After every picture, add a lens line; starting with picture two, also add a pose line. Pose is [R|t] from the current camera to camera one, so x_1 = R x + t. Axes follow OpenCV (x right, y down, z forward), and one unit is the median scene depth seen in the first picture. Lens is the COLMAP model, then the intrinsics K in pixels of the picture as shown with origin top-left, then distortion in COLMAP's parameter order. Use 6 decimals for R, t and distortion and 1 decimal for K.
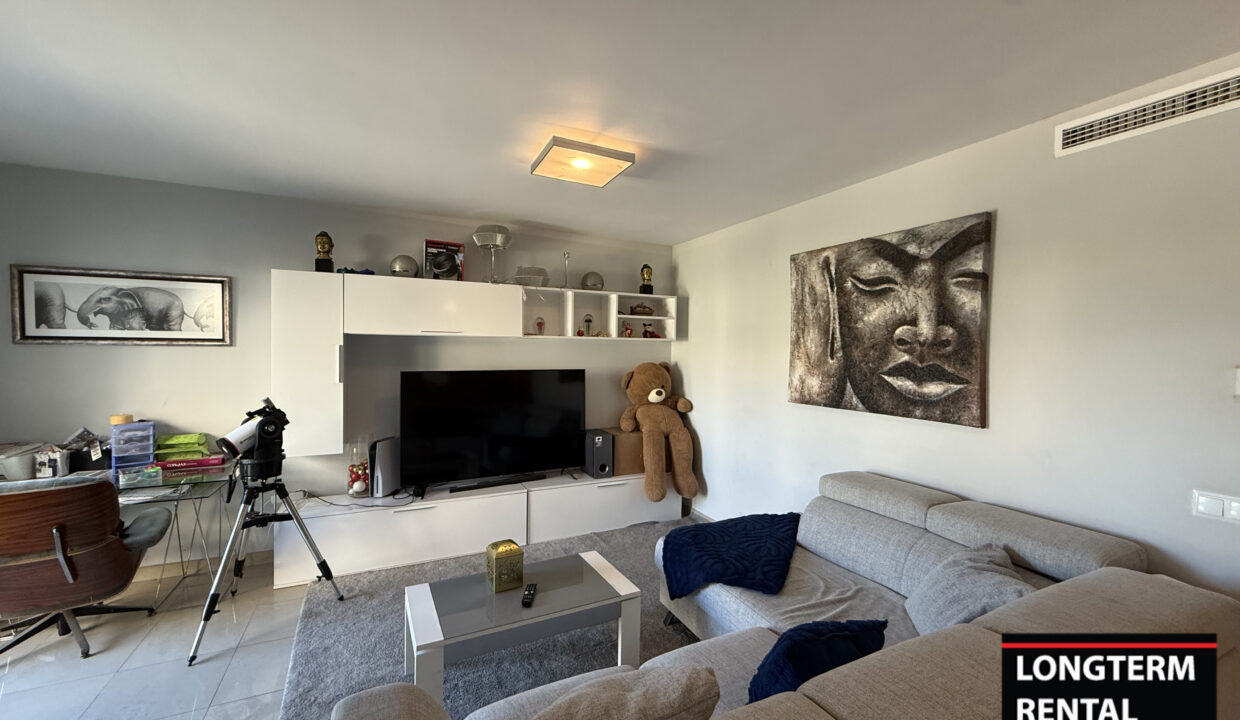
lens RADIAL K [[491.7, 0, 610.6], [0, 491.7, 359.0], [0, 0, 1]] dist [-0.001865, 0.000619]
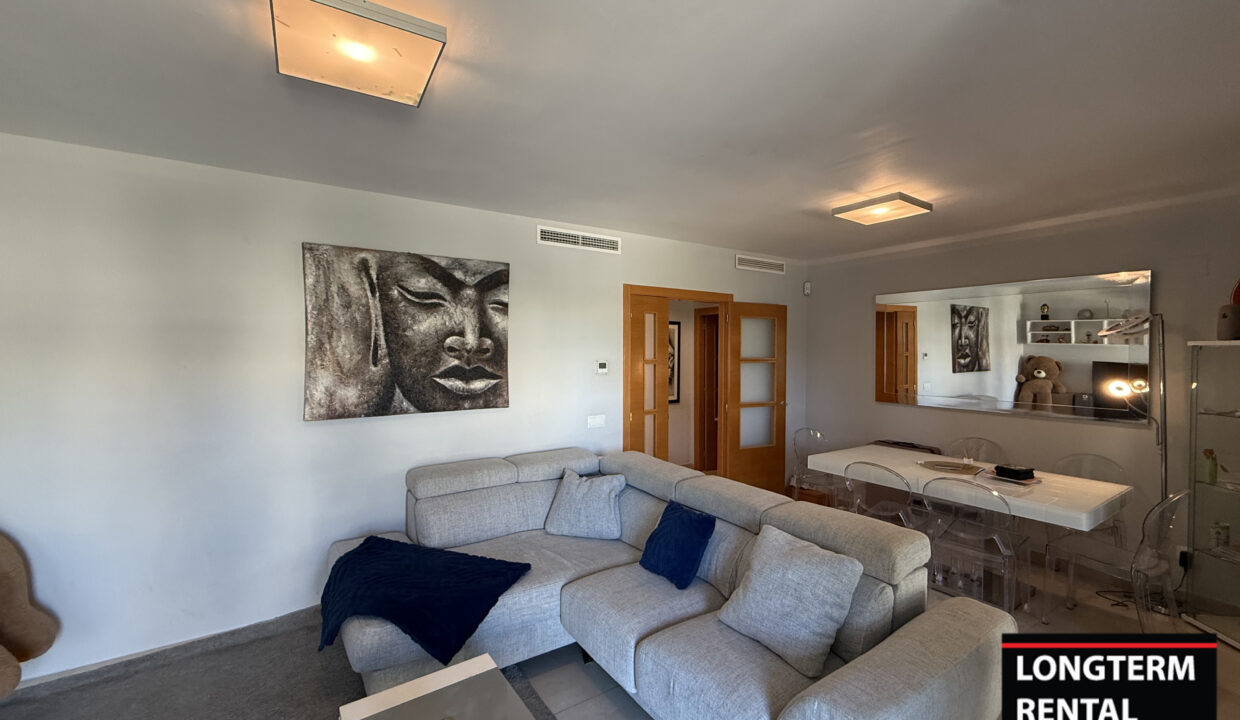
lens RADIAL K [[491.7, 0, 619.9], [0, 491.7, 360.1], [0, 0, 1]] dist [-0.001865, 0.000619]
pose [[-0.145645, -0.033810, 0.988759, -0.574376], [0.017081, 0.999181, 0.036682, -0.039205], [-0.989189, 0.022232, -0.144948, 0.653858]]
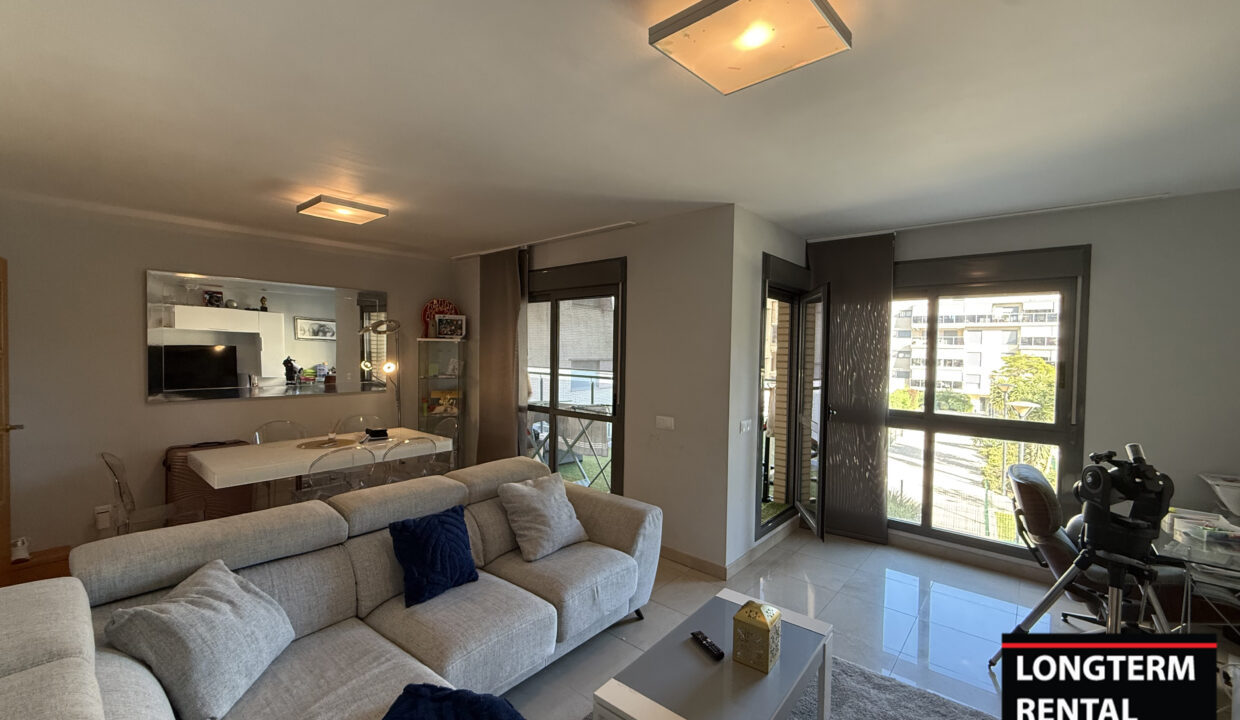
lens RADIAL K [[491.7, 0, 625.8], [0, 491.7, 358.2], [0, 0, 1]] dist [-0.001865, 0.000619]
pose [[-0.902843, -0.019373, -0.429534, 0.238554], [-0.038442, 0.998621, 0.035762, -0.040813], [0.428249, 0.048800, -0.902342, 1.213152]]
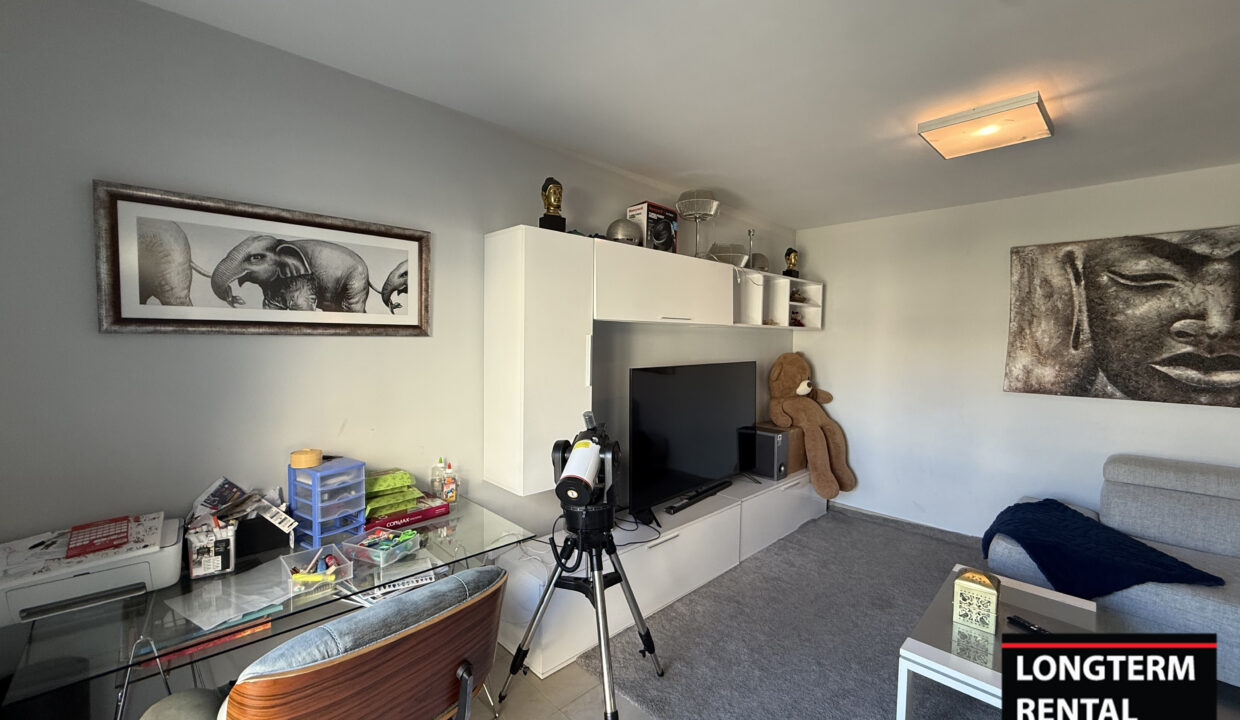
lens RADIAL K [[491.7, 0, 614.6], [0, 491.7, 359.0], [0, 0, 1]] dist [-0.001865, 0.000619]
pose [[0.950828, -0.013113, 0.309441, -0.799779], [0.004139, 0.999552, 0.029640, -0.015122], [-0.309691, -0.026901, 0.950457, 0.304564]]
